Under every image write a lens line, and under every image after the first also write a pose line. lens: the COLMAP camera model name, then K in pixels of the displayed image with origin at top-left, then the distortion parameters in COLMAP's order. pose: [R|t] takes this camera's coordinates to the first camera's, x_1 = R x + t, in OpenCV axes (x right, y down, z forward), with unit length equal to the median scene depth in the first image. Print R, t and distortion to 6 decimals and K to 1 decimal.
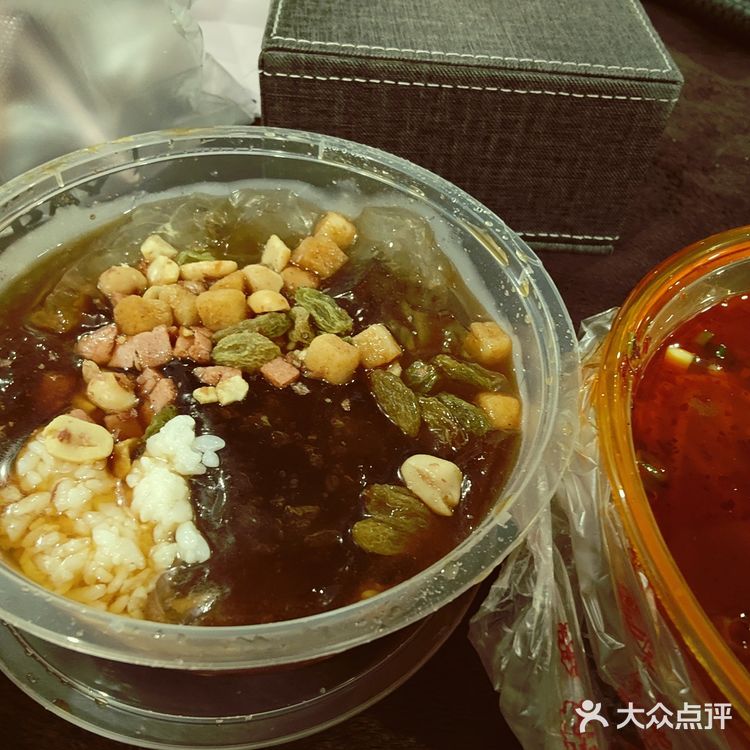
lens RADIAL K [[734.9, 0, 374.4], [0, 734.9, 365.7], [0, 0, 1]] dist [0.091139, -0.115466]
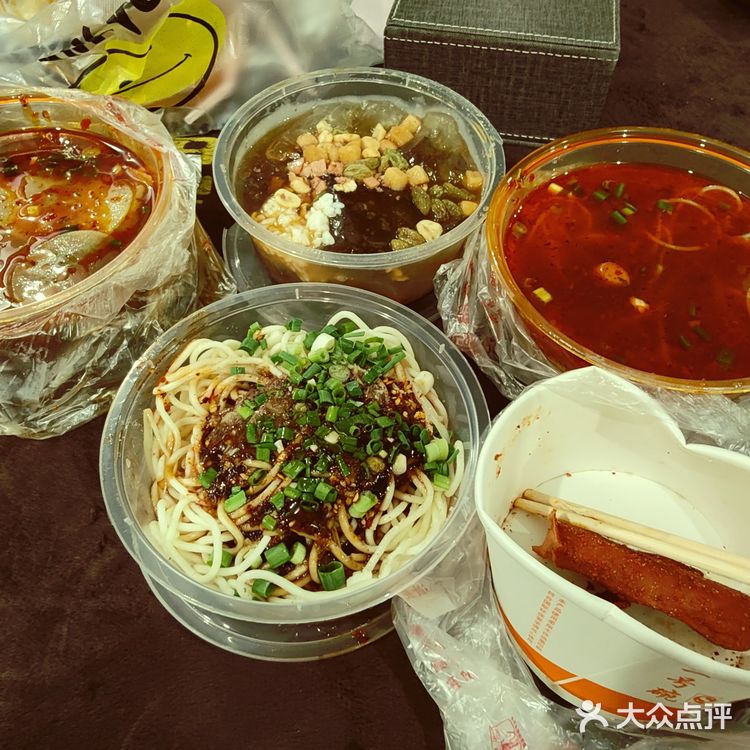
lens RADIAL K [[734.9, 0, 374.4], [0, 734.9, 365.7], [0, 0, 1]] dist [0.091139, -0.115466]
pose [[0.977036, 0.112067, -0.181224, 0.308252], [-0.096253, 0.990923, 0.093846, 0.306224], [0.190096, -0.074247, 0.978954, -1.095692]]
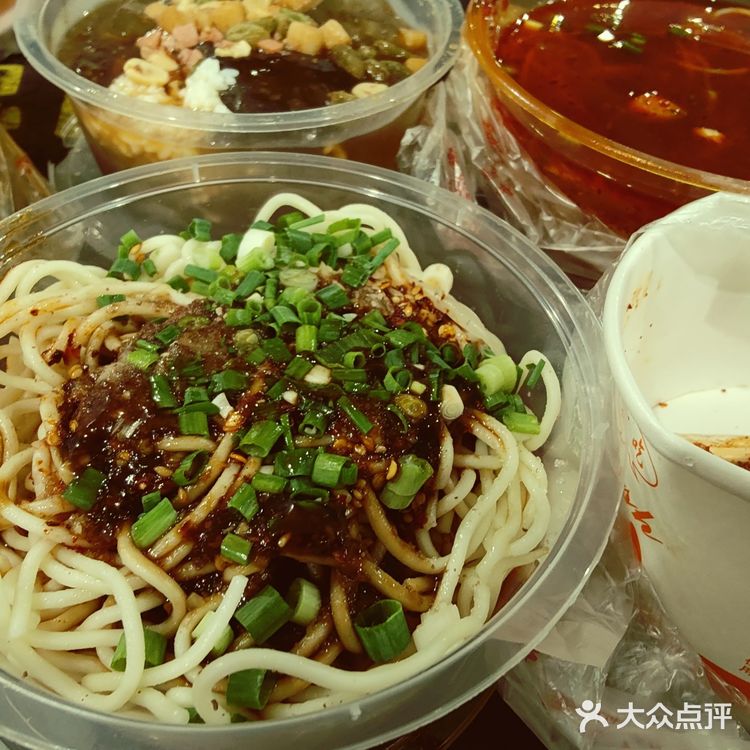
lens RADIAL K [[734.9, 0, 374.4], [0, 734.9, 365.7], [0, 0, 1]] dist [0.091139, -0.115466]
pose [[0.998042, -0.062061, 0.007761, 0.028463], [0.062045, 0.998071, 0.002349, 0.587154], [-0.007891, -0.001863, 0.999967, -0.467949]]
